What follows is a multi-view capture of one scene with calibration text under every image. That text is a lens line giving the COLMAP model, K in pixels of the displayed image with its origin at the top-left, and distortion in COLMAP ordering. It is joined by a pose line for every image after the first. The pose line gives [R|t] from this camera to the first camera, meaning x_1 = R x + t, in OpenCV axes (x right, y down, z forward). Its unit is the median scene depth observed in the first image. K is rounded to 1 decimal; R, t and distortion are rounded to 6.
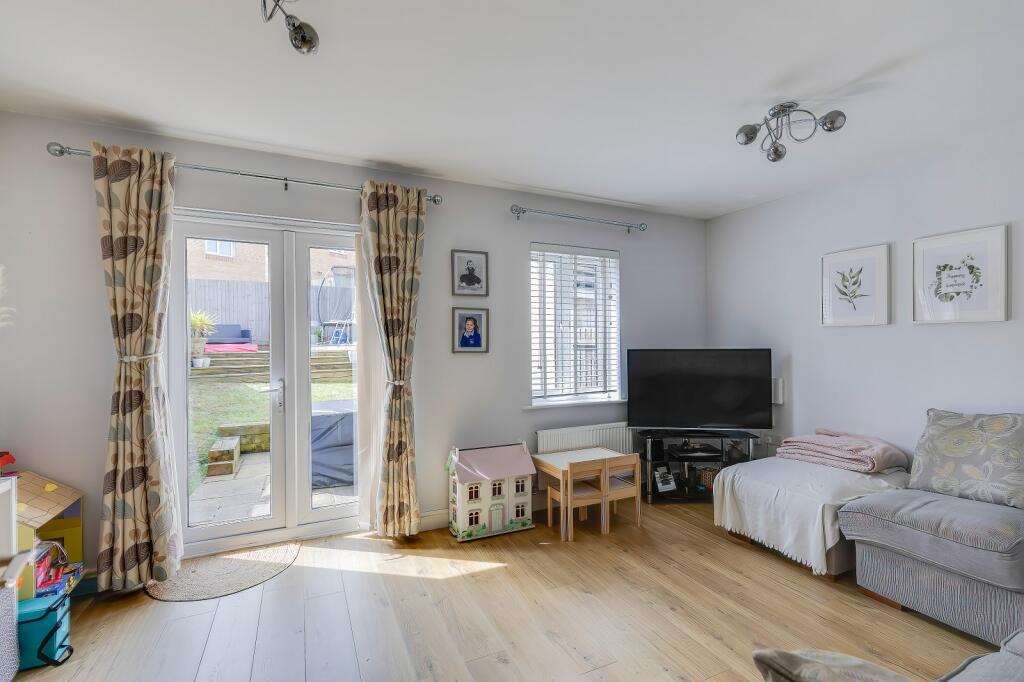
lens RADIAL K [[452.9, 0, 514.1], [0, 452.9, 342.2], [0, 0, 1]] dist [0.001997, -0.000408]
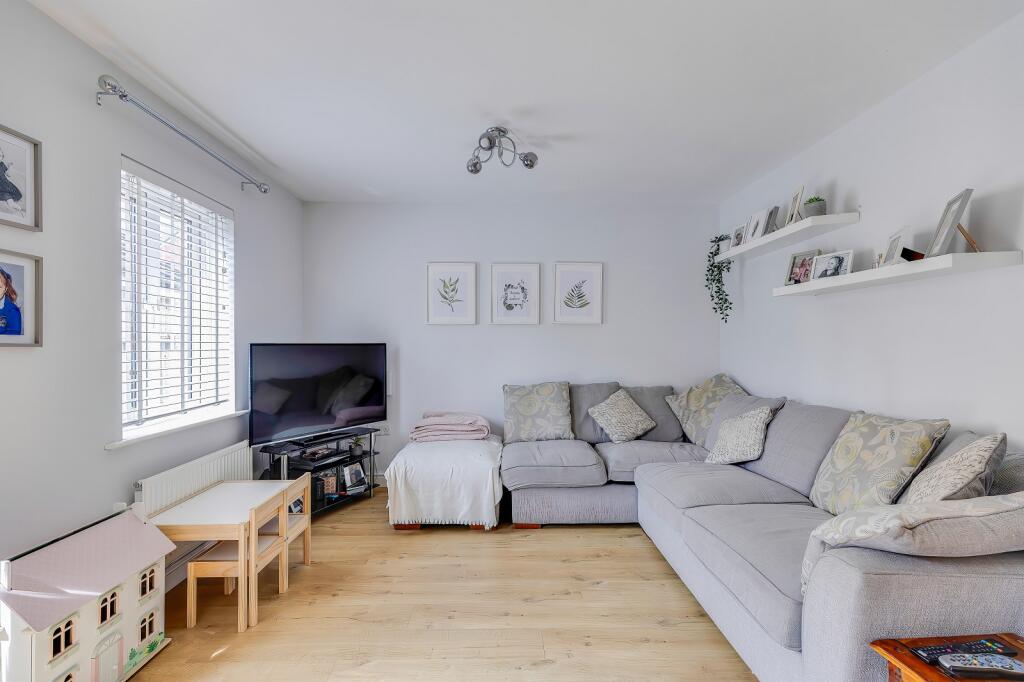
lens RADIAL K [[452.9, 0, 514.1], [0, 452.9, 342.2], [0, 0, 1]] dist [0.001997, -0.000408]
pose [[0.408311, 0.009127, 0.912797, -0.325410], [-0.004097, 0.999958, -0.008166, 0.022790], [-0.912834, -0.000405, 0.408332, 0.362430]]
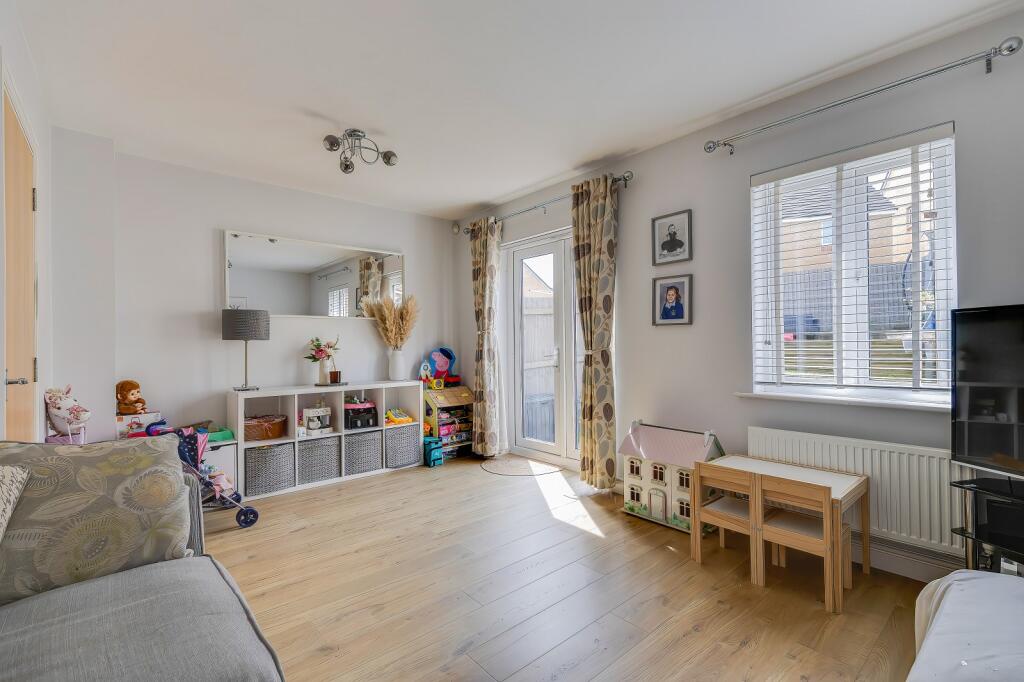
lens RADIAL K [[452.9, 0, 514.1], [0, 452.9, 342.2], [0, 0, 1]] dist [0.001997, -0.000408]
pose [[0.275771, -0.002398, -0.961220, 0.755554], [0.012311, 0.999924, 0.001037, 0.057526], [0.961145, -0.012119, 0.275779, 0.475228]]
